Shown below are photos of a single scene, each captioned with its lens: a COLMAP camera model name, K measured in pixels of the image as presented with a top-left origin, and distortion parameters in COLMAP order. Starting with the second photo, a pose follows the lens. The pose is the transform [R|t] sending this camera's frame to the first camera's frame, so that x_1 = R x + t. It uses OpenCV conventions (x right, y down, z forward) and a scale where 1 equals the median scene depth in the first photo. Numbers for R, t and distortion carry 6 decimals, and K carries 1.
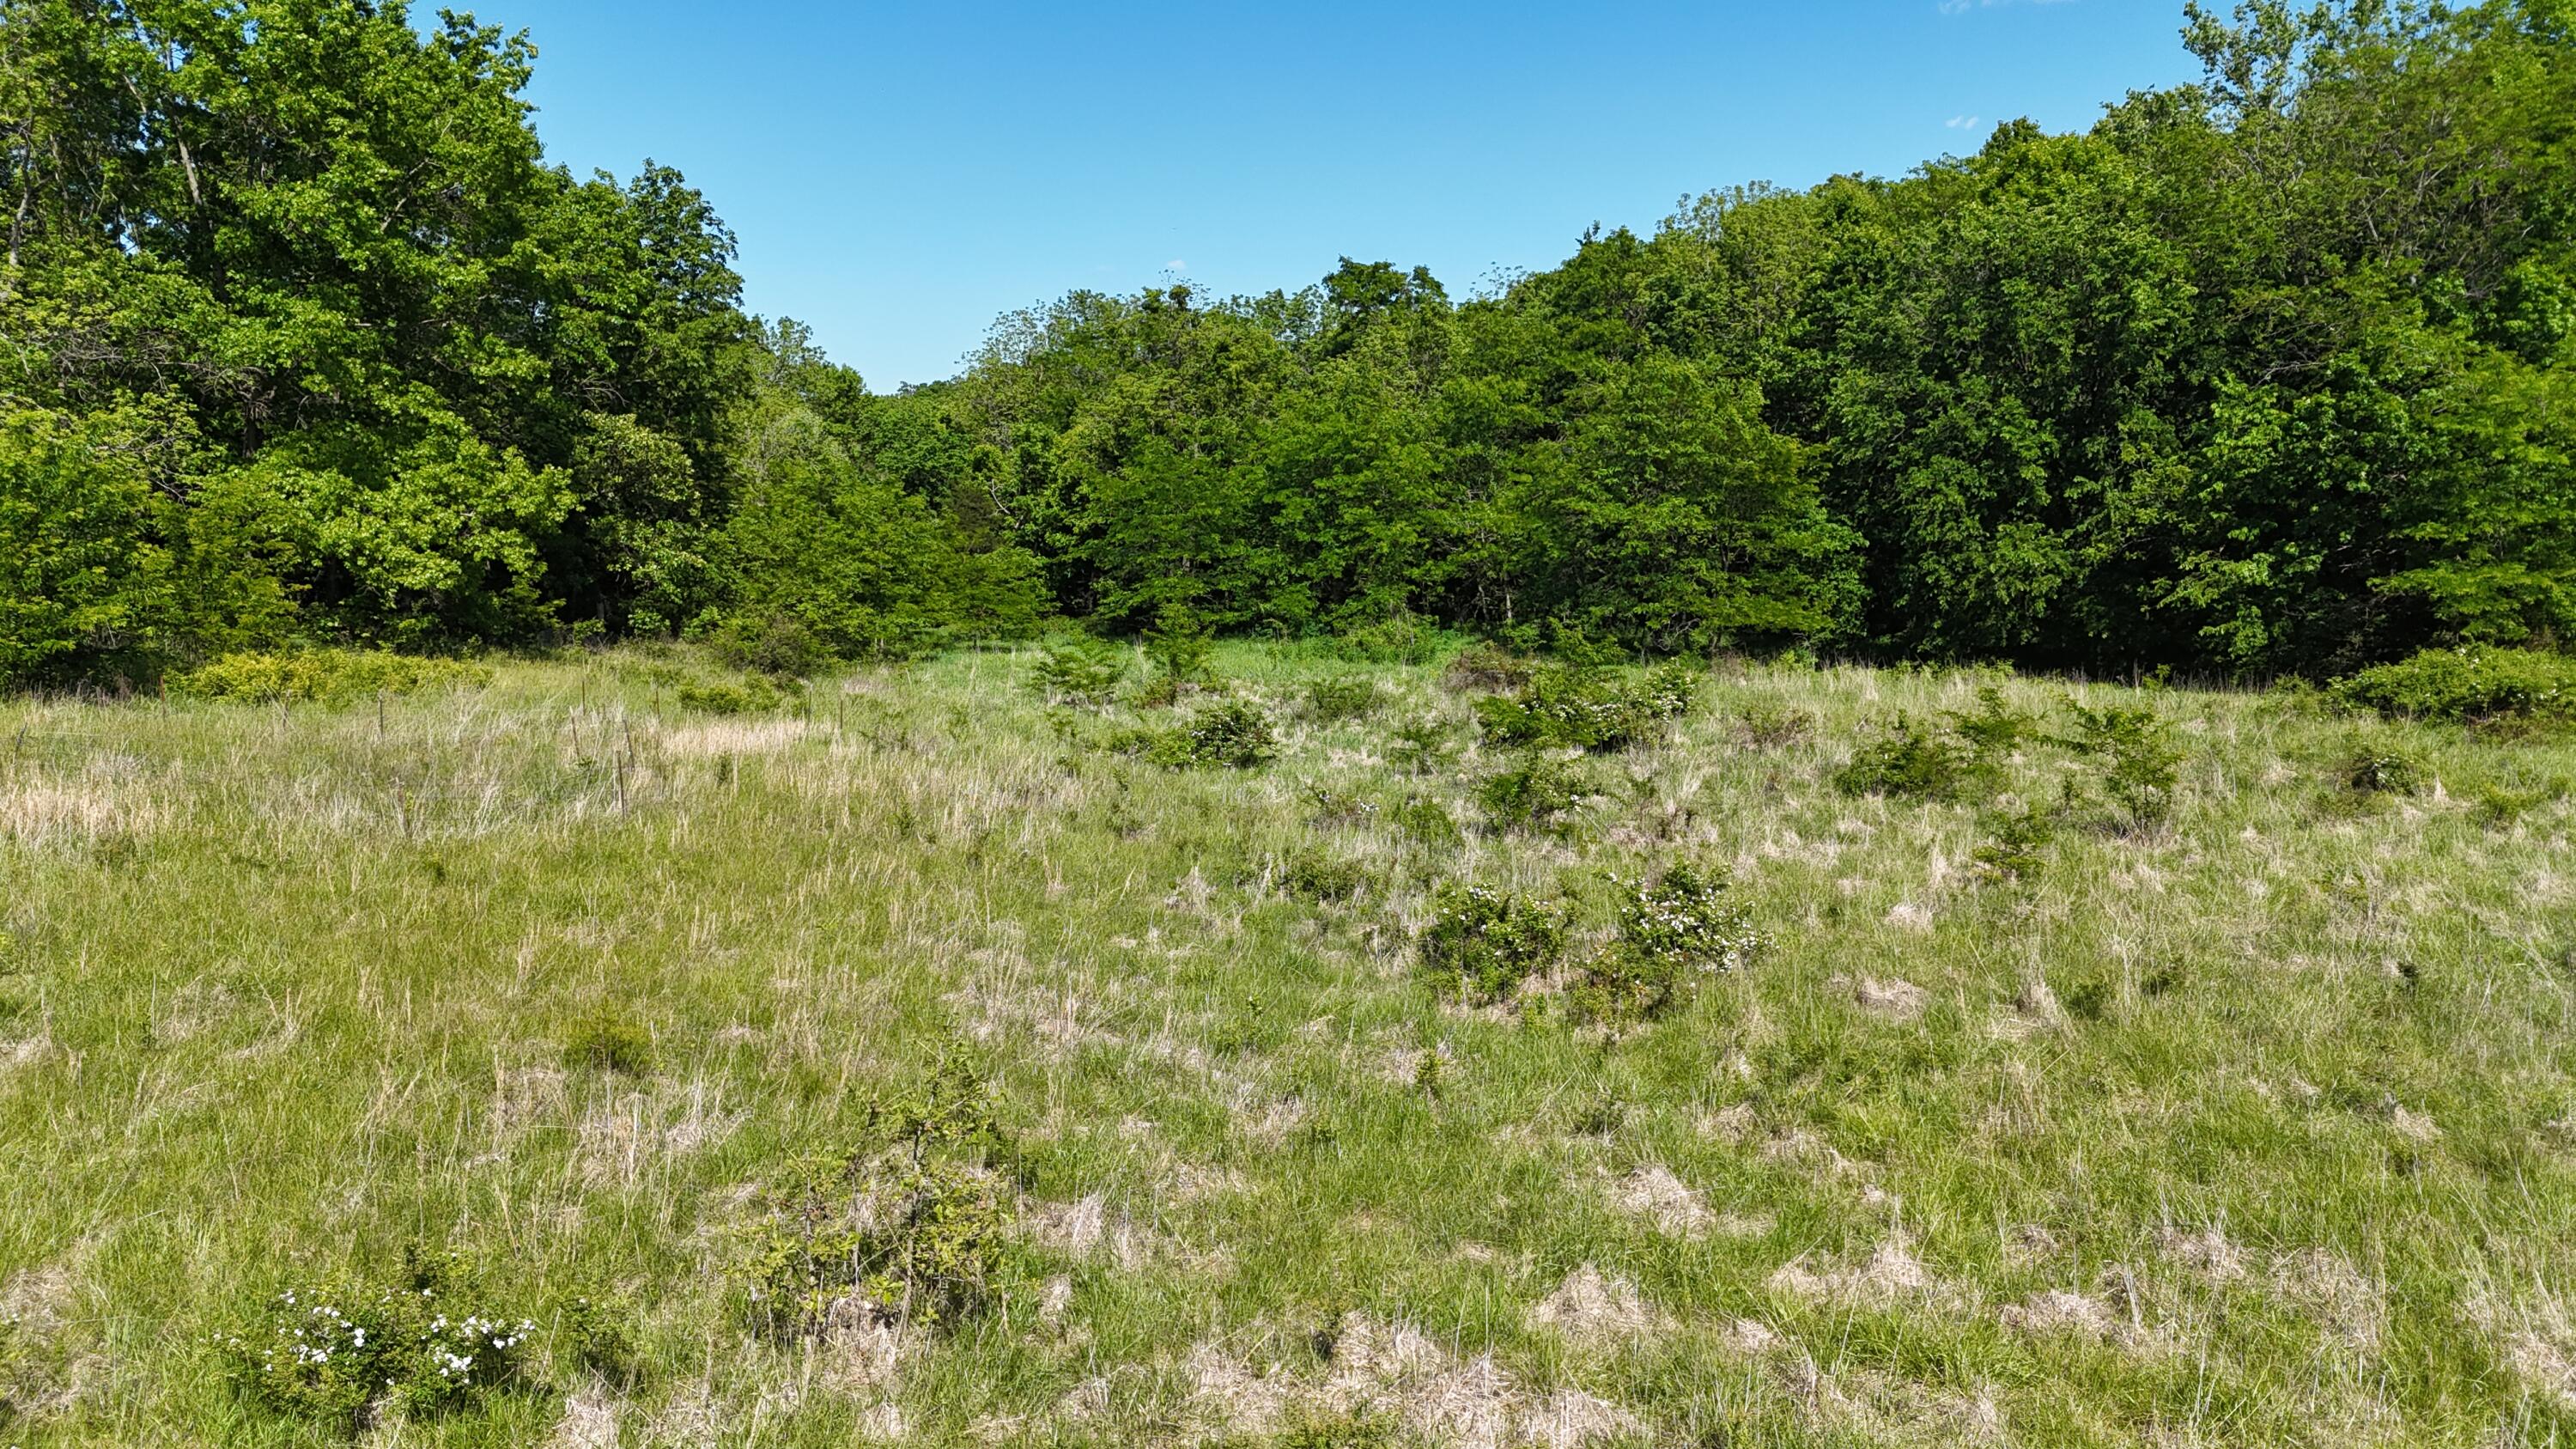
lens RADIAL K [[1865.5, 0, 1260.2], [0, 1865.5, 780.8], [0, 0, 1]] dist [0.046853, -0.060064]
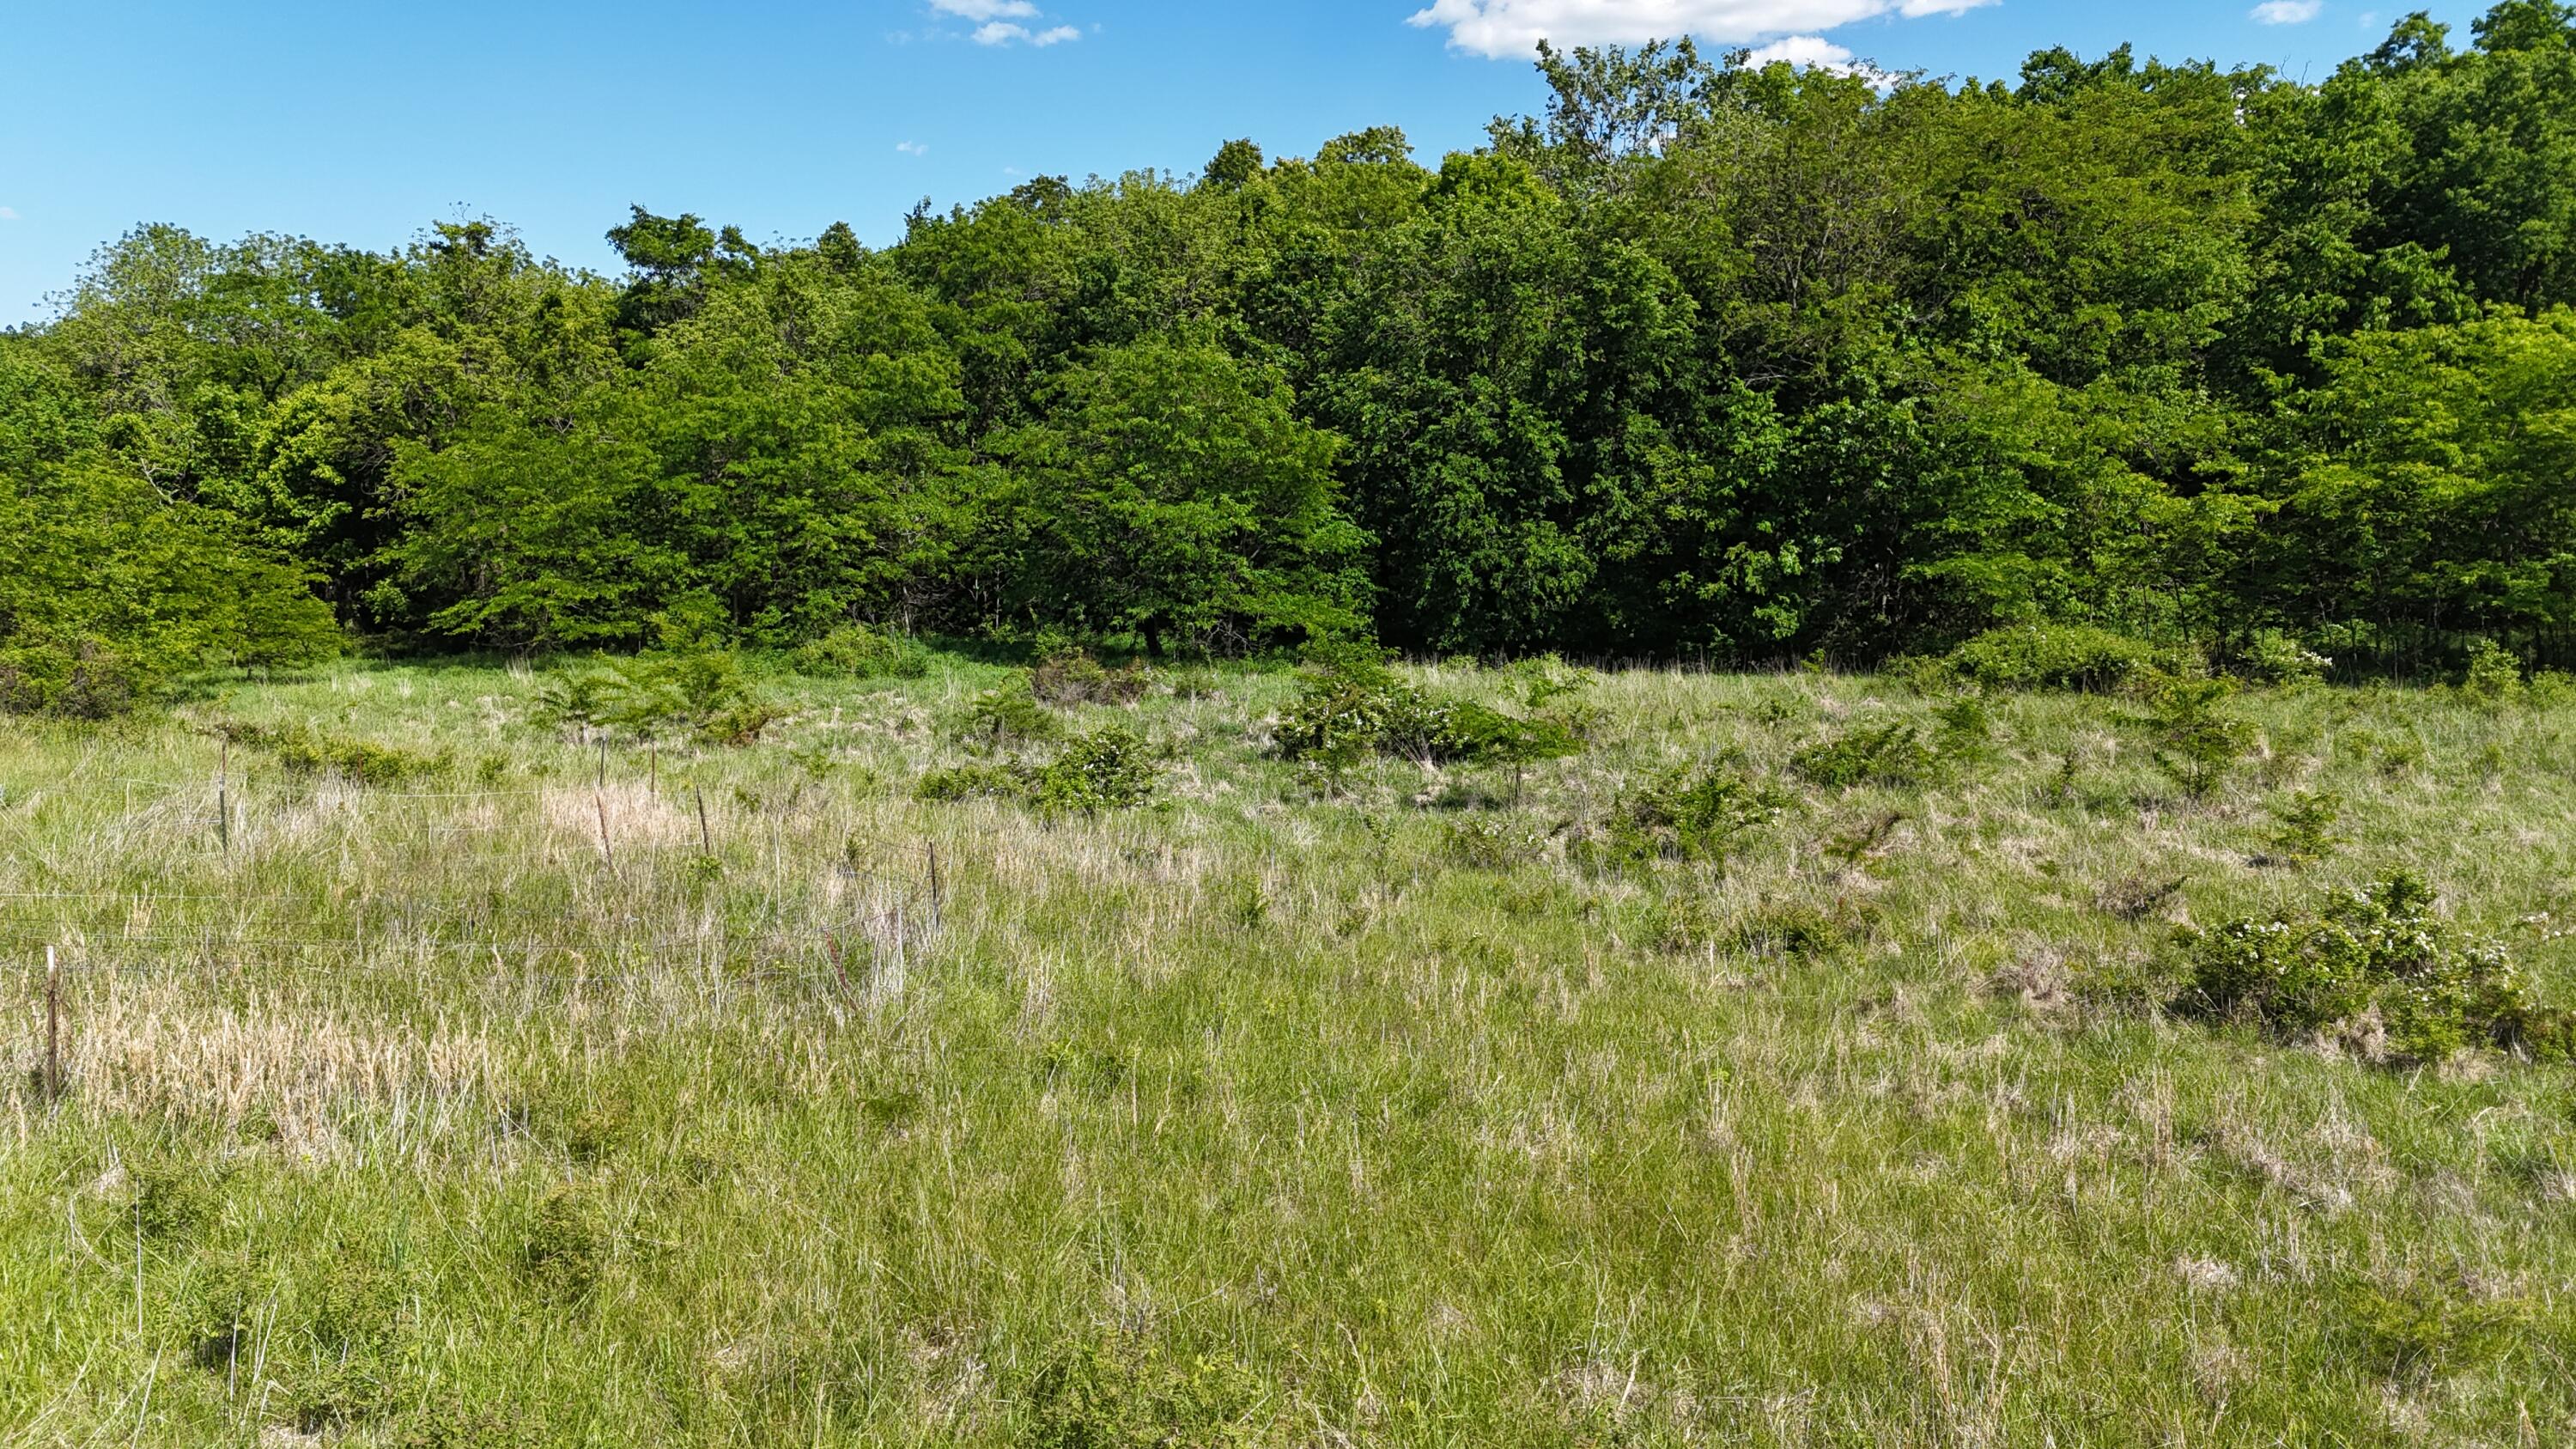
lens RADIAL K [[1888.9, 0, 1291.7], [0, 1888.9, 719.9], [0, 0, 1]] dist [0.066209, -0.065755]
pose [[0.856937, -0.048845, 0.513101, -0.249687], [0.067901, 0.997522, -0.018442, -0.016570], [-0.510928, 0.050643, 0.858130, 0.176716]]
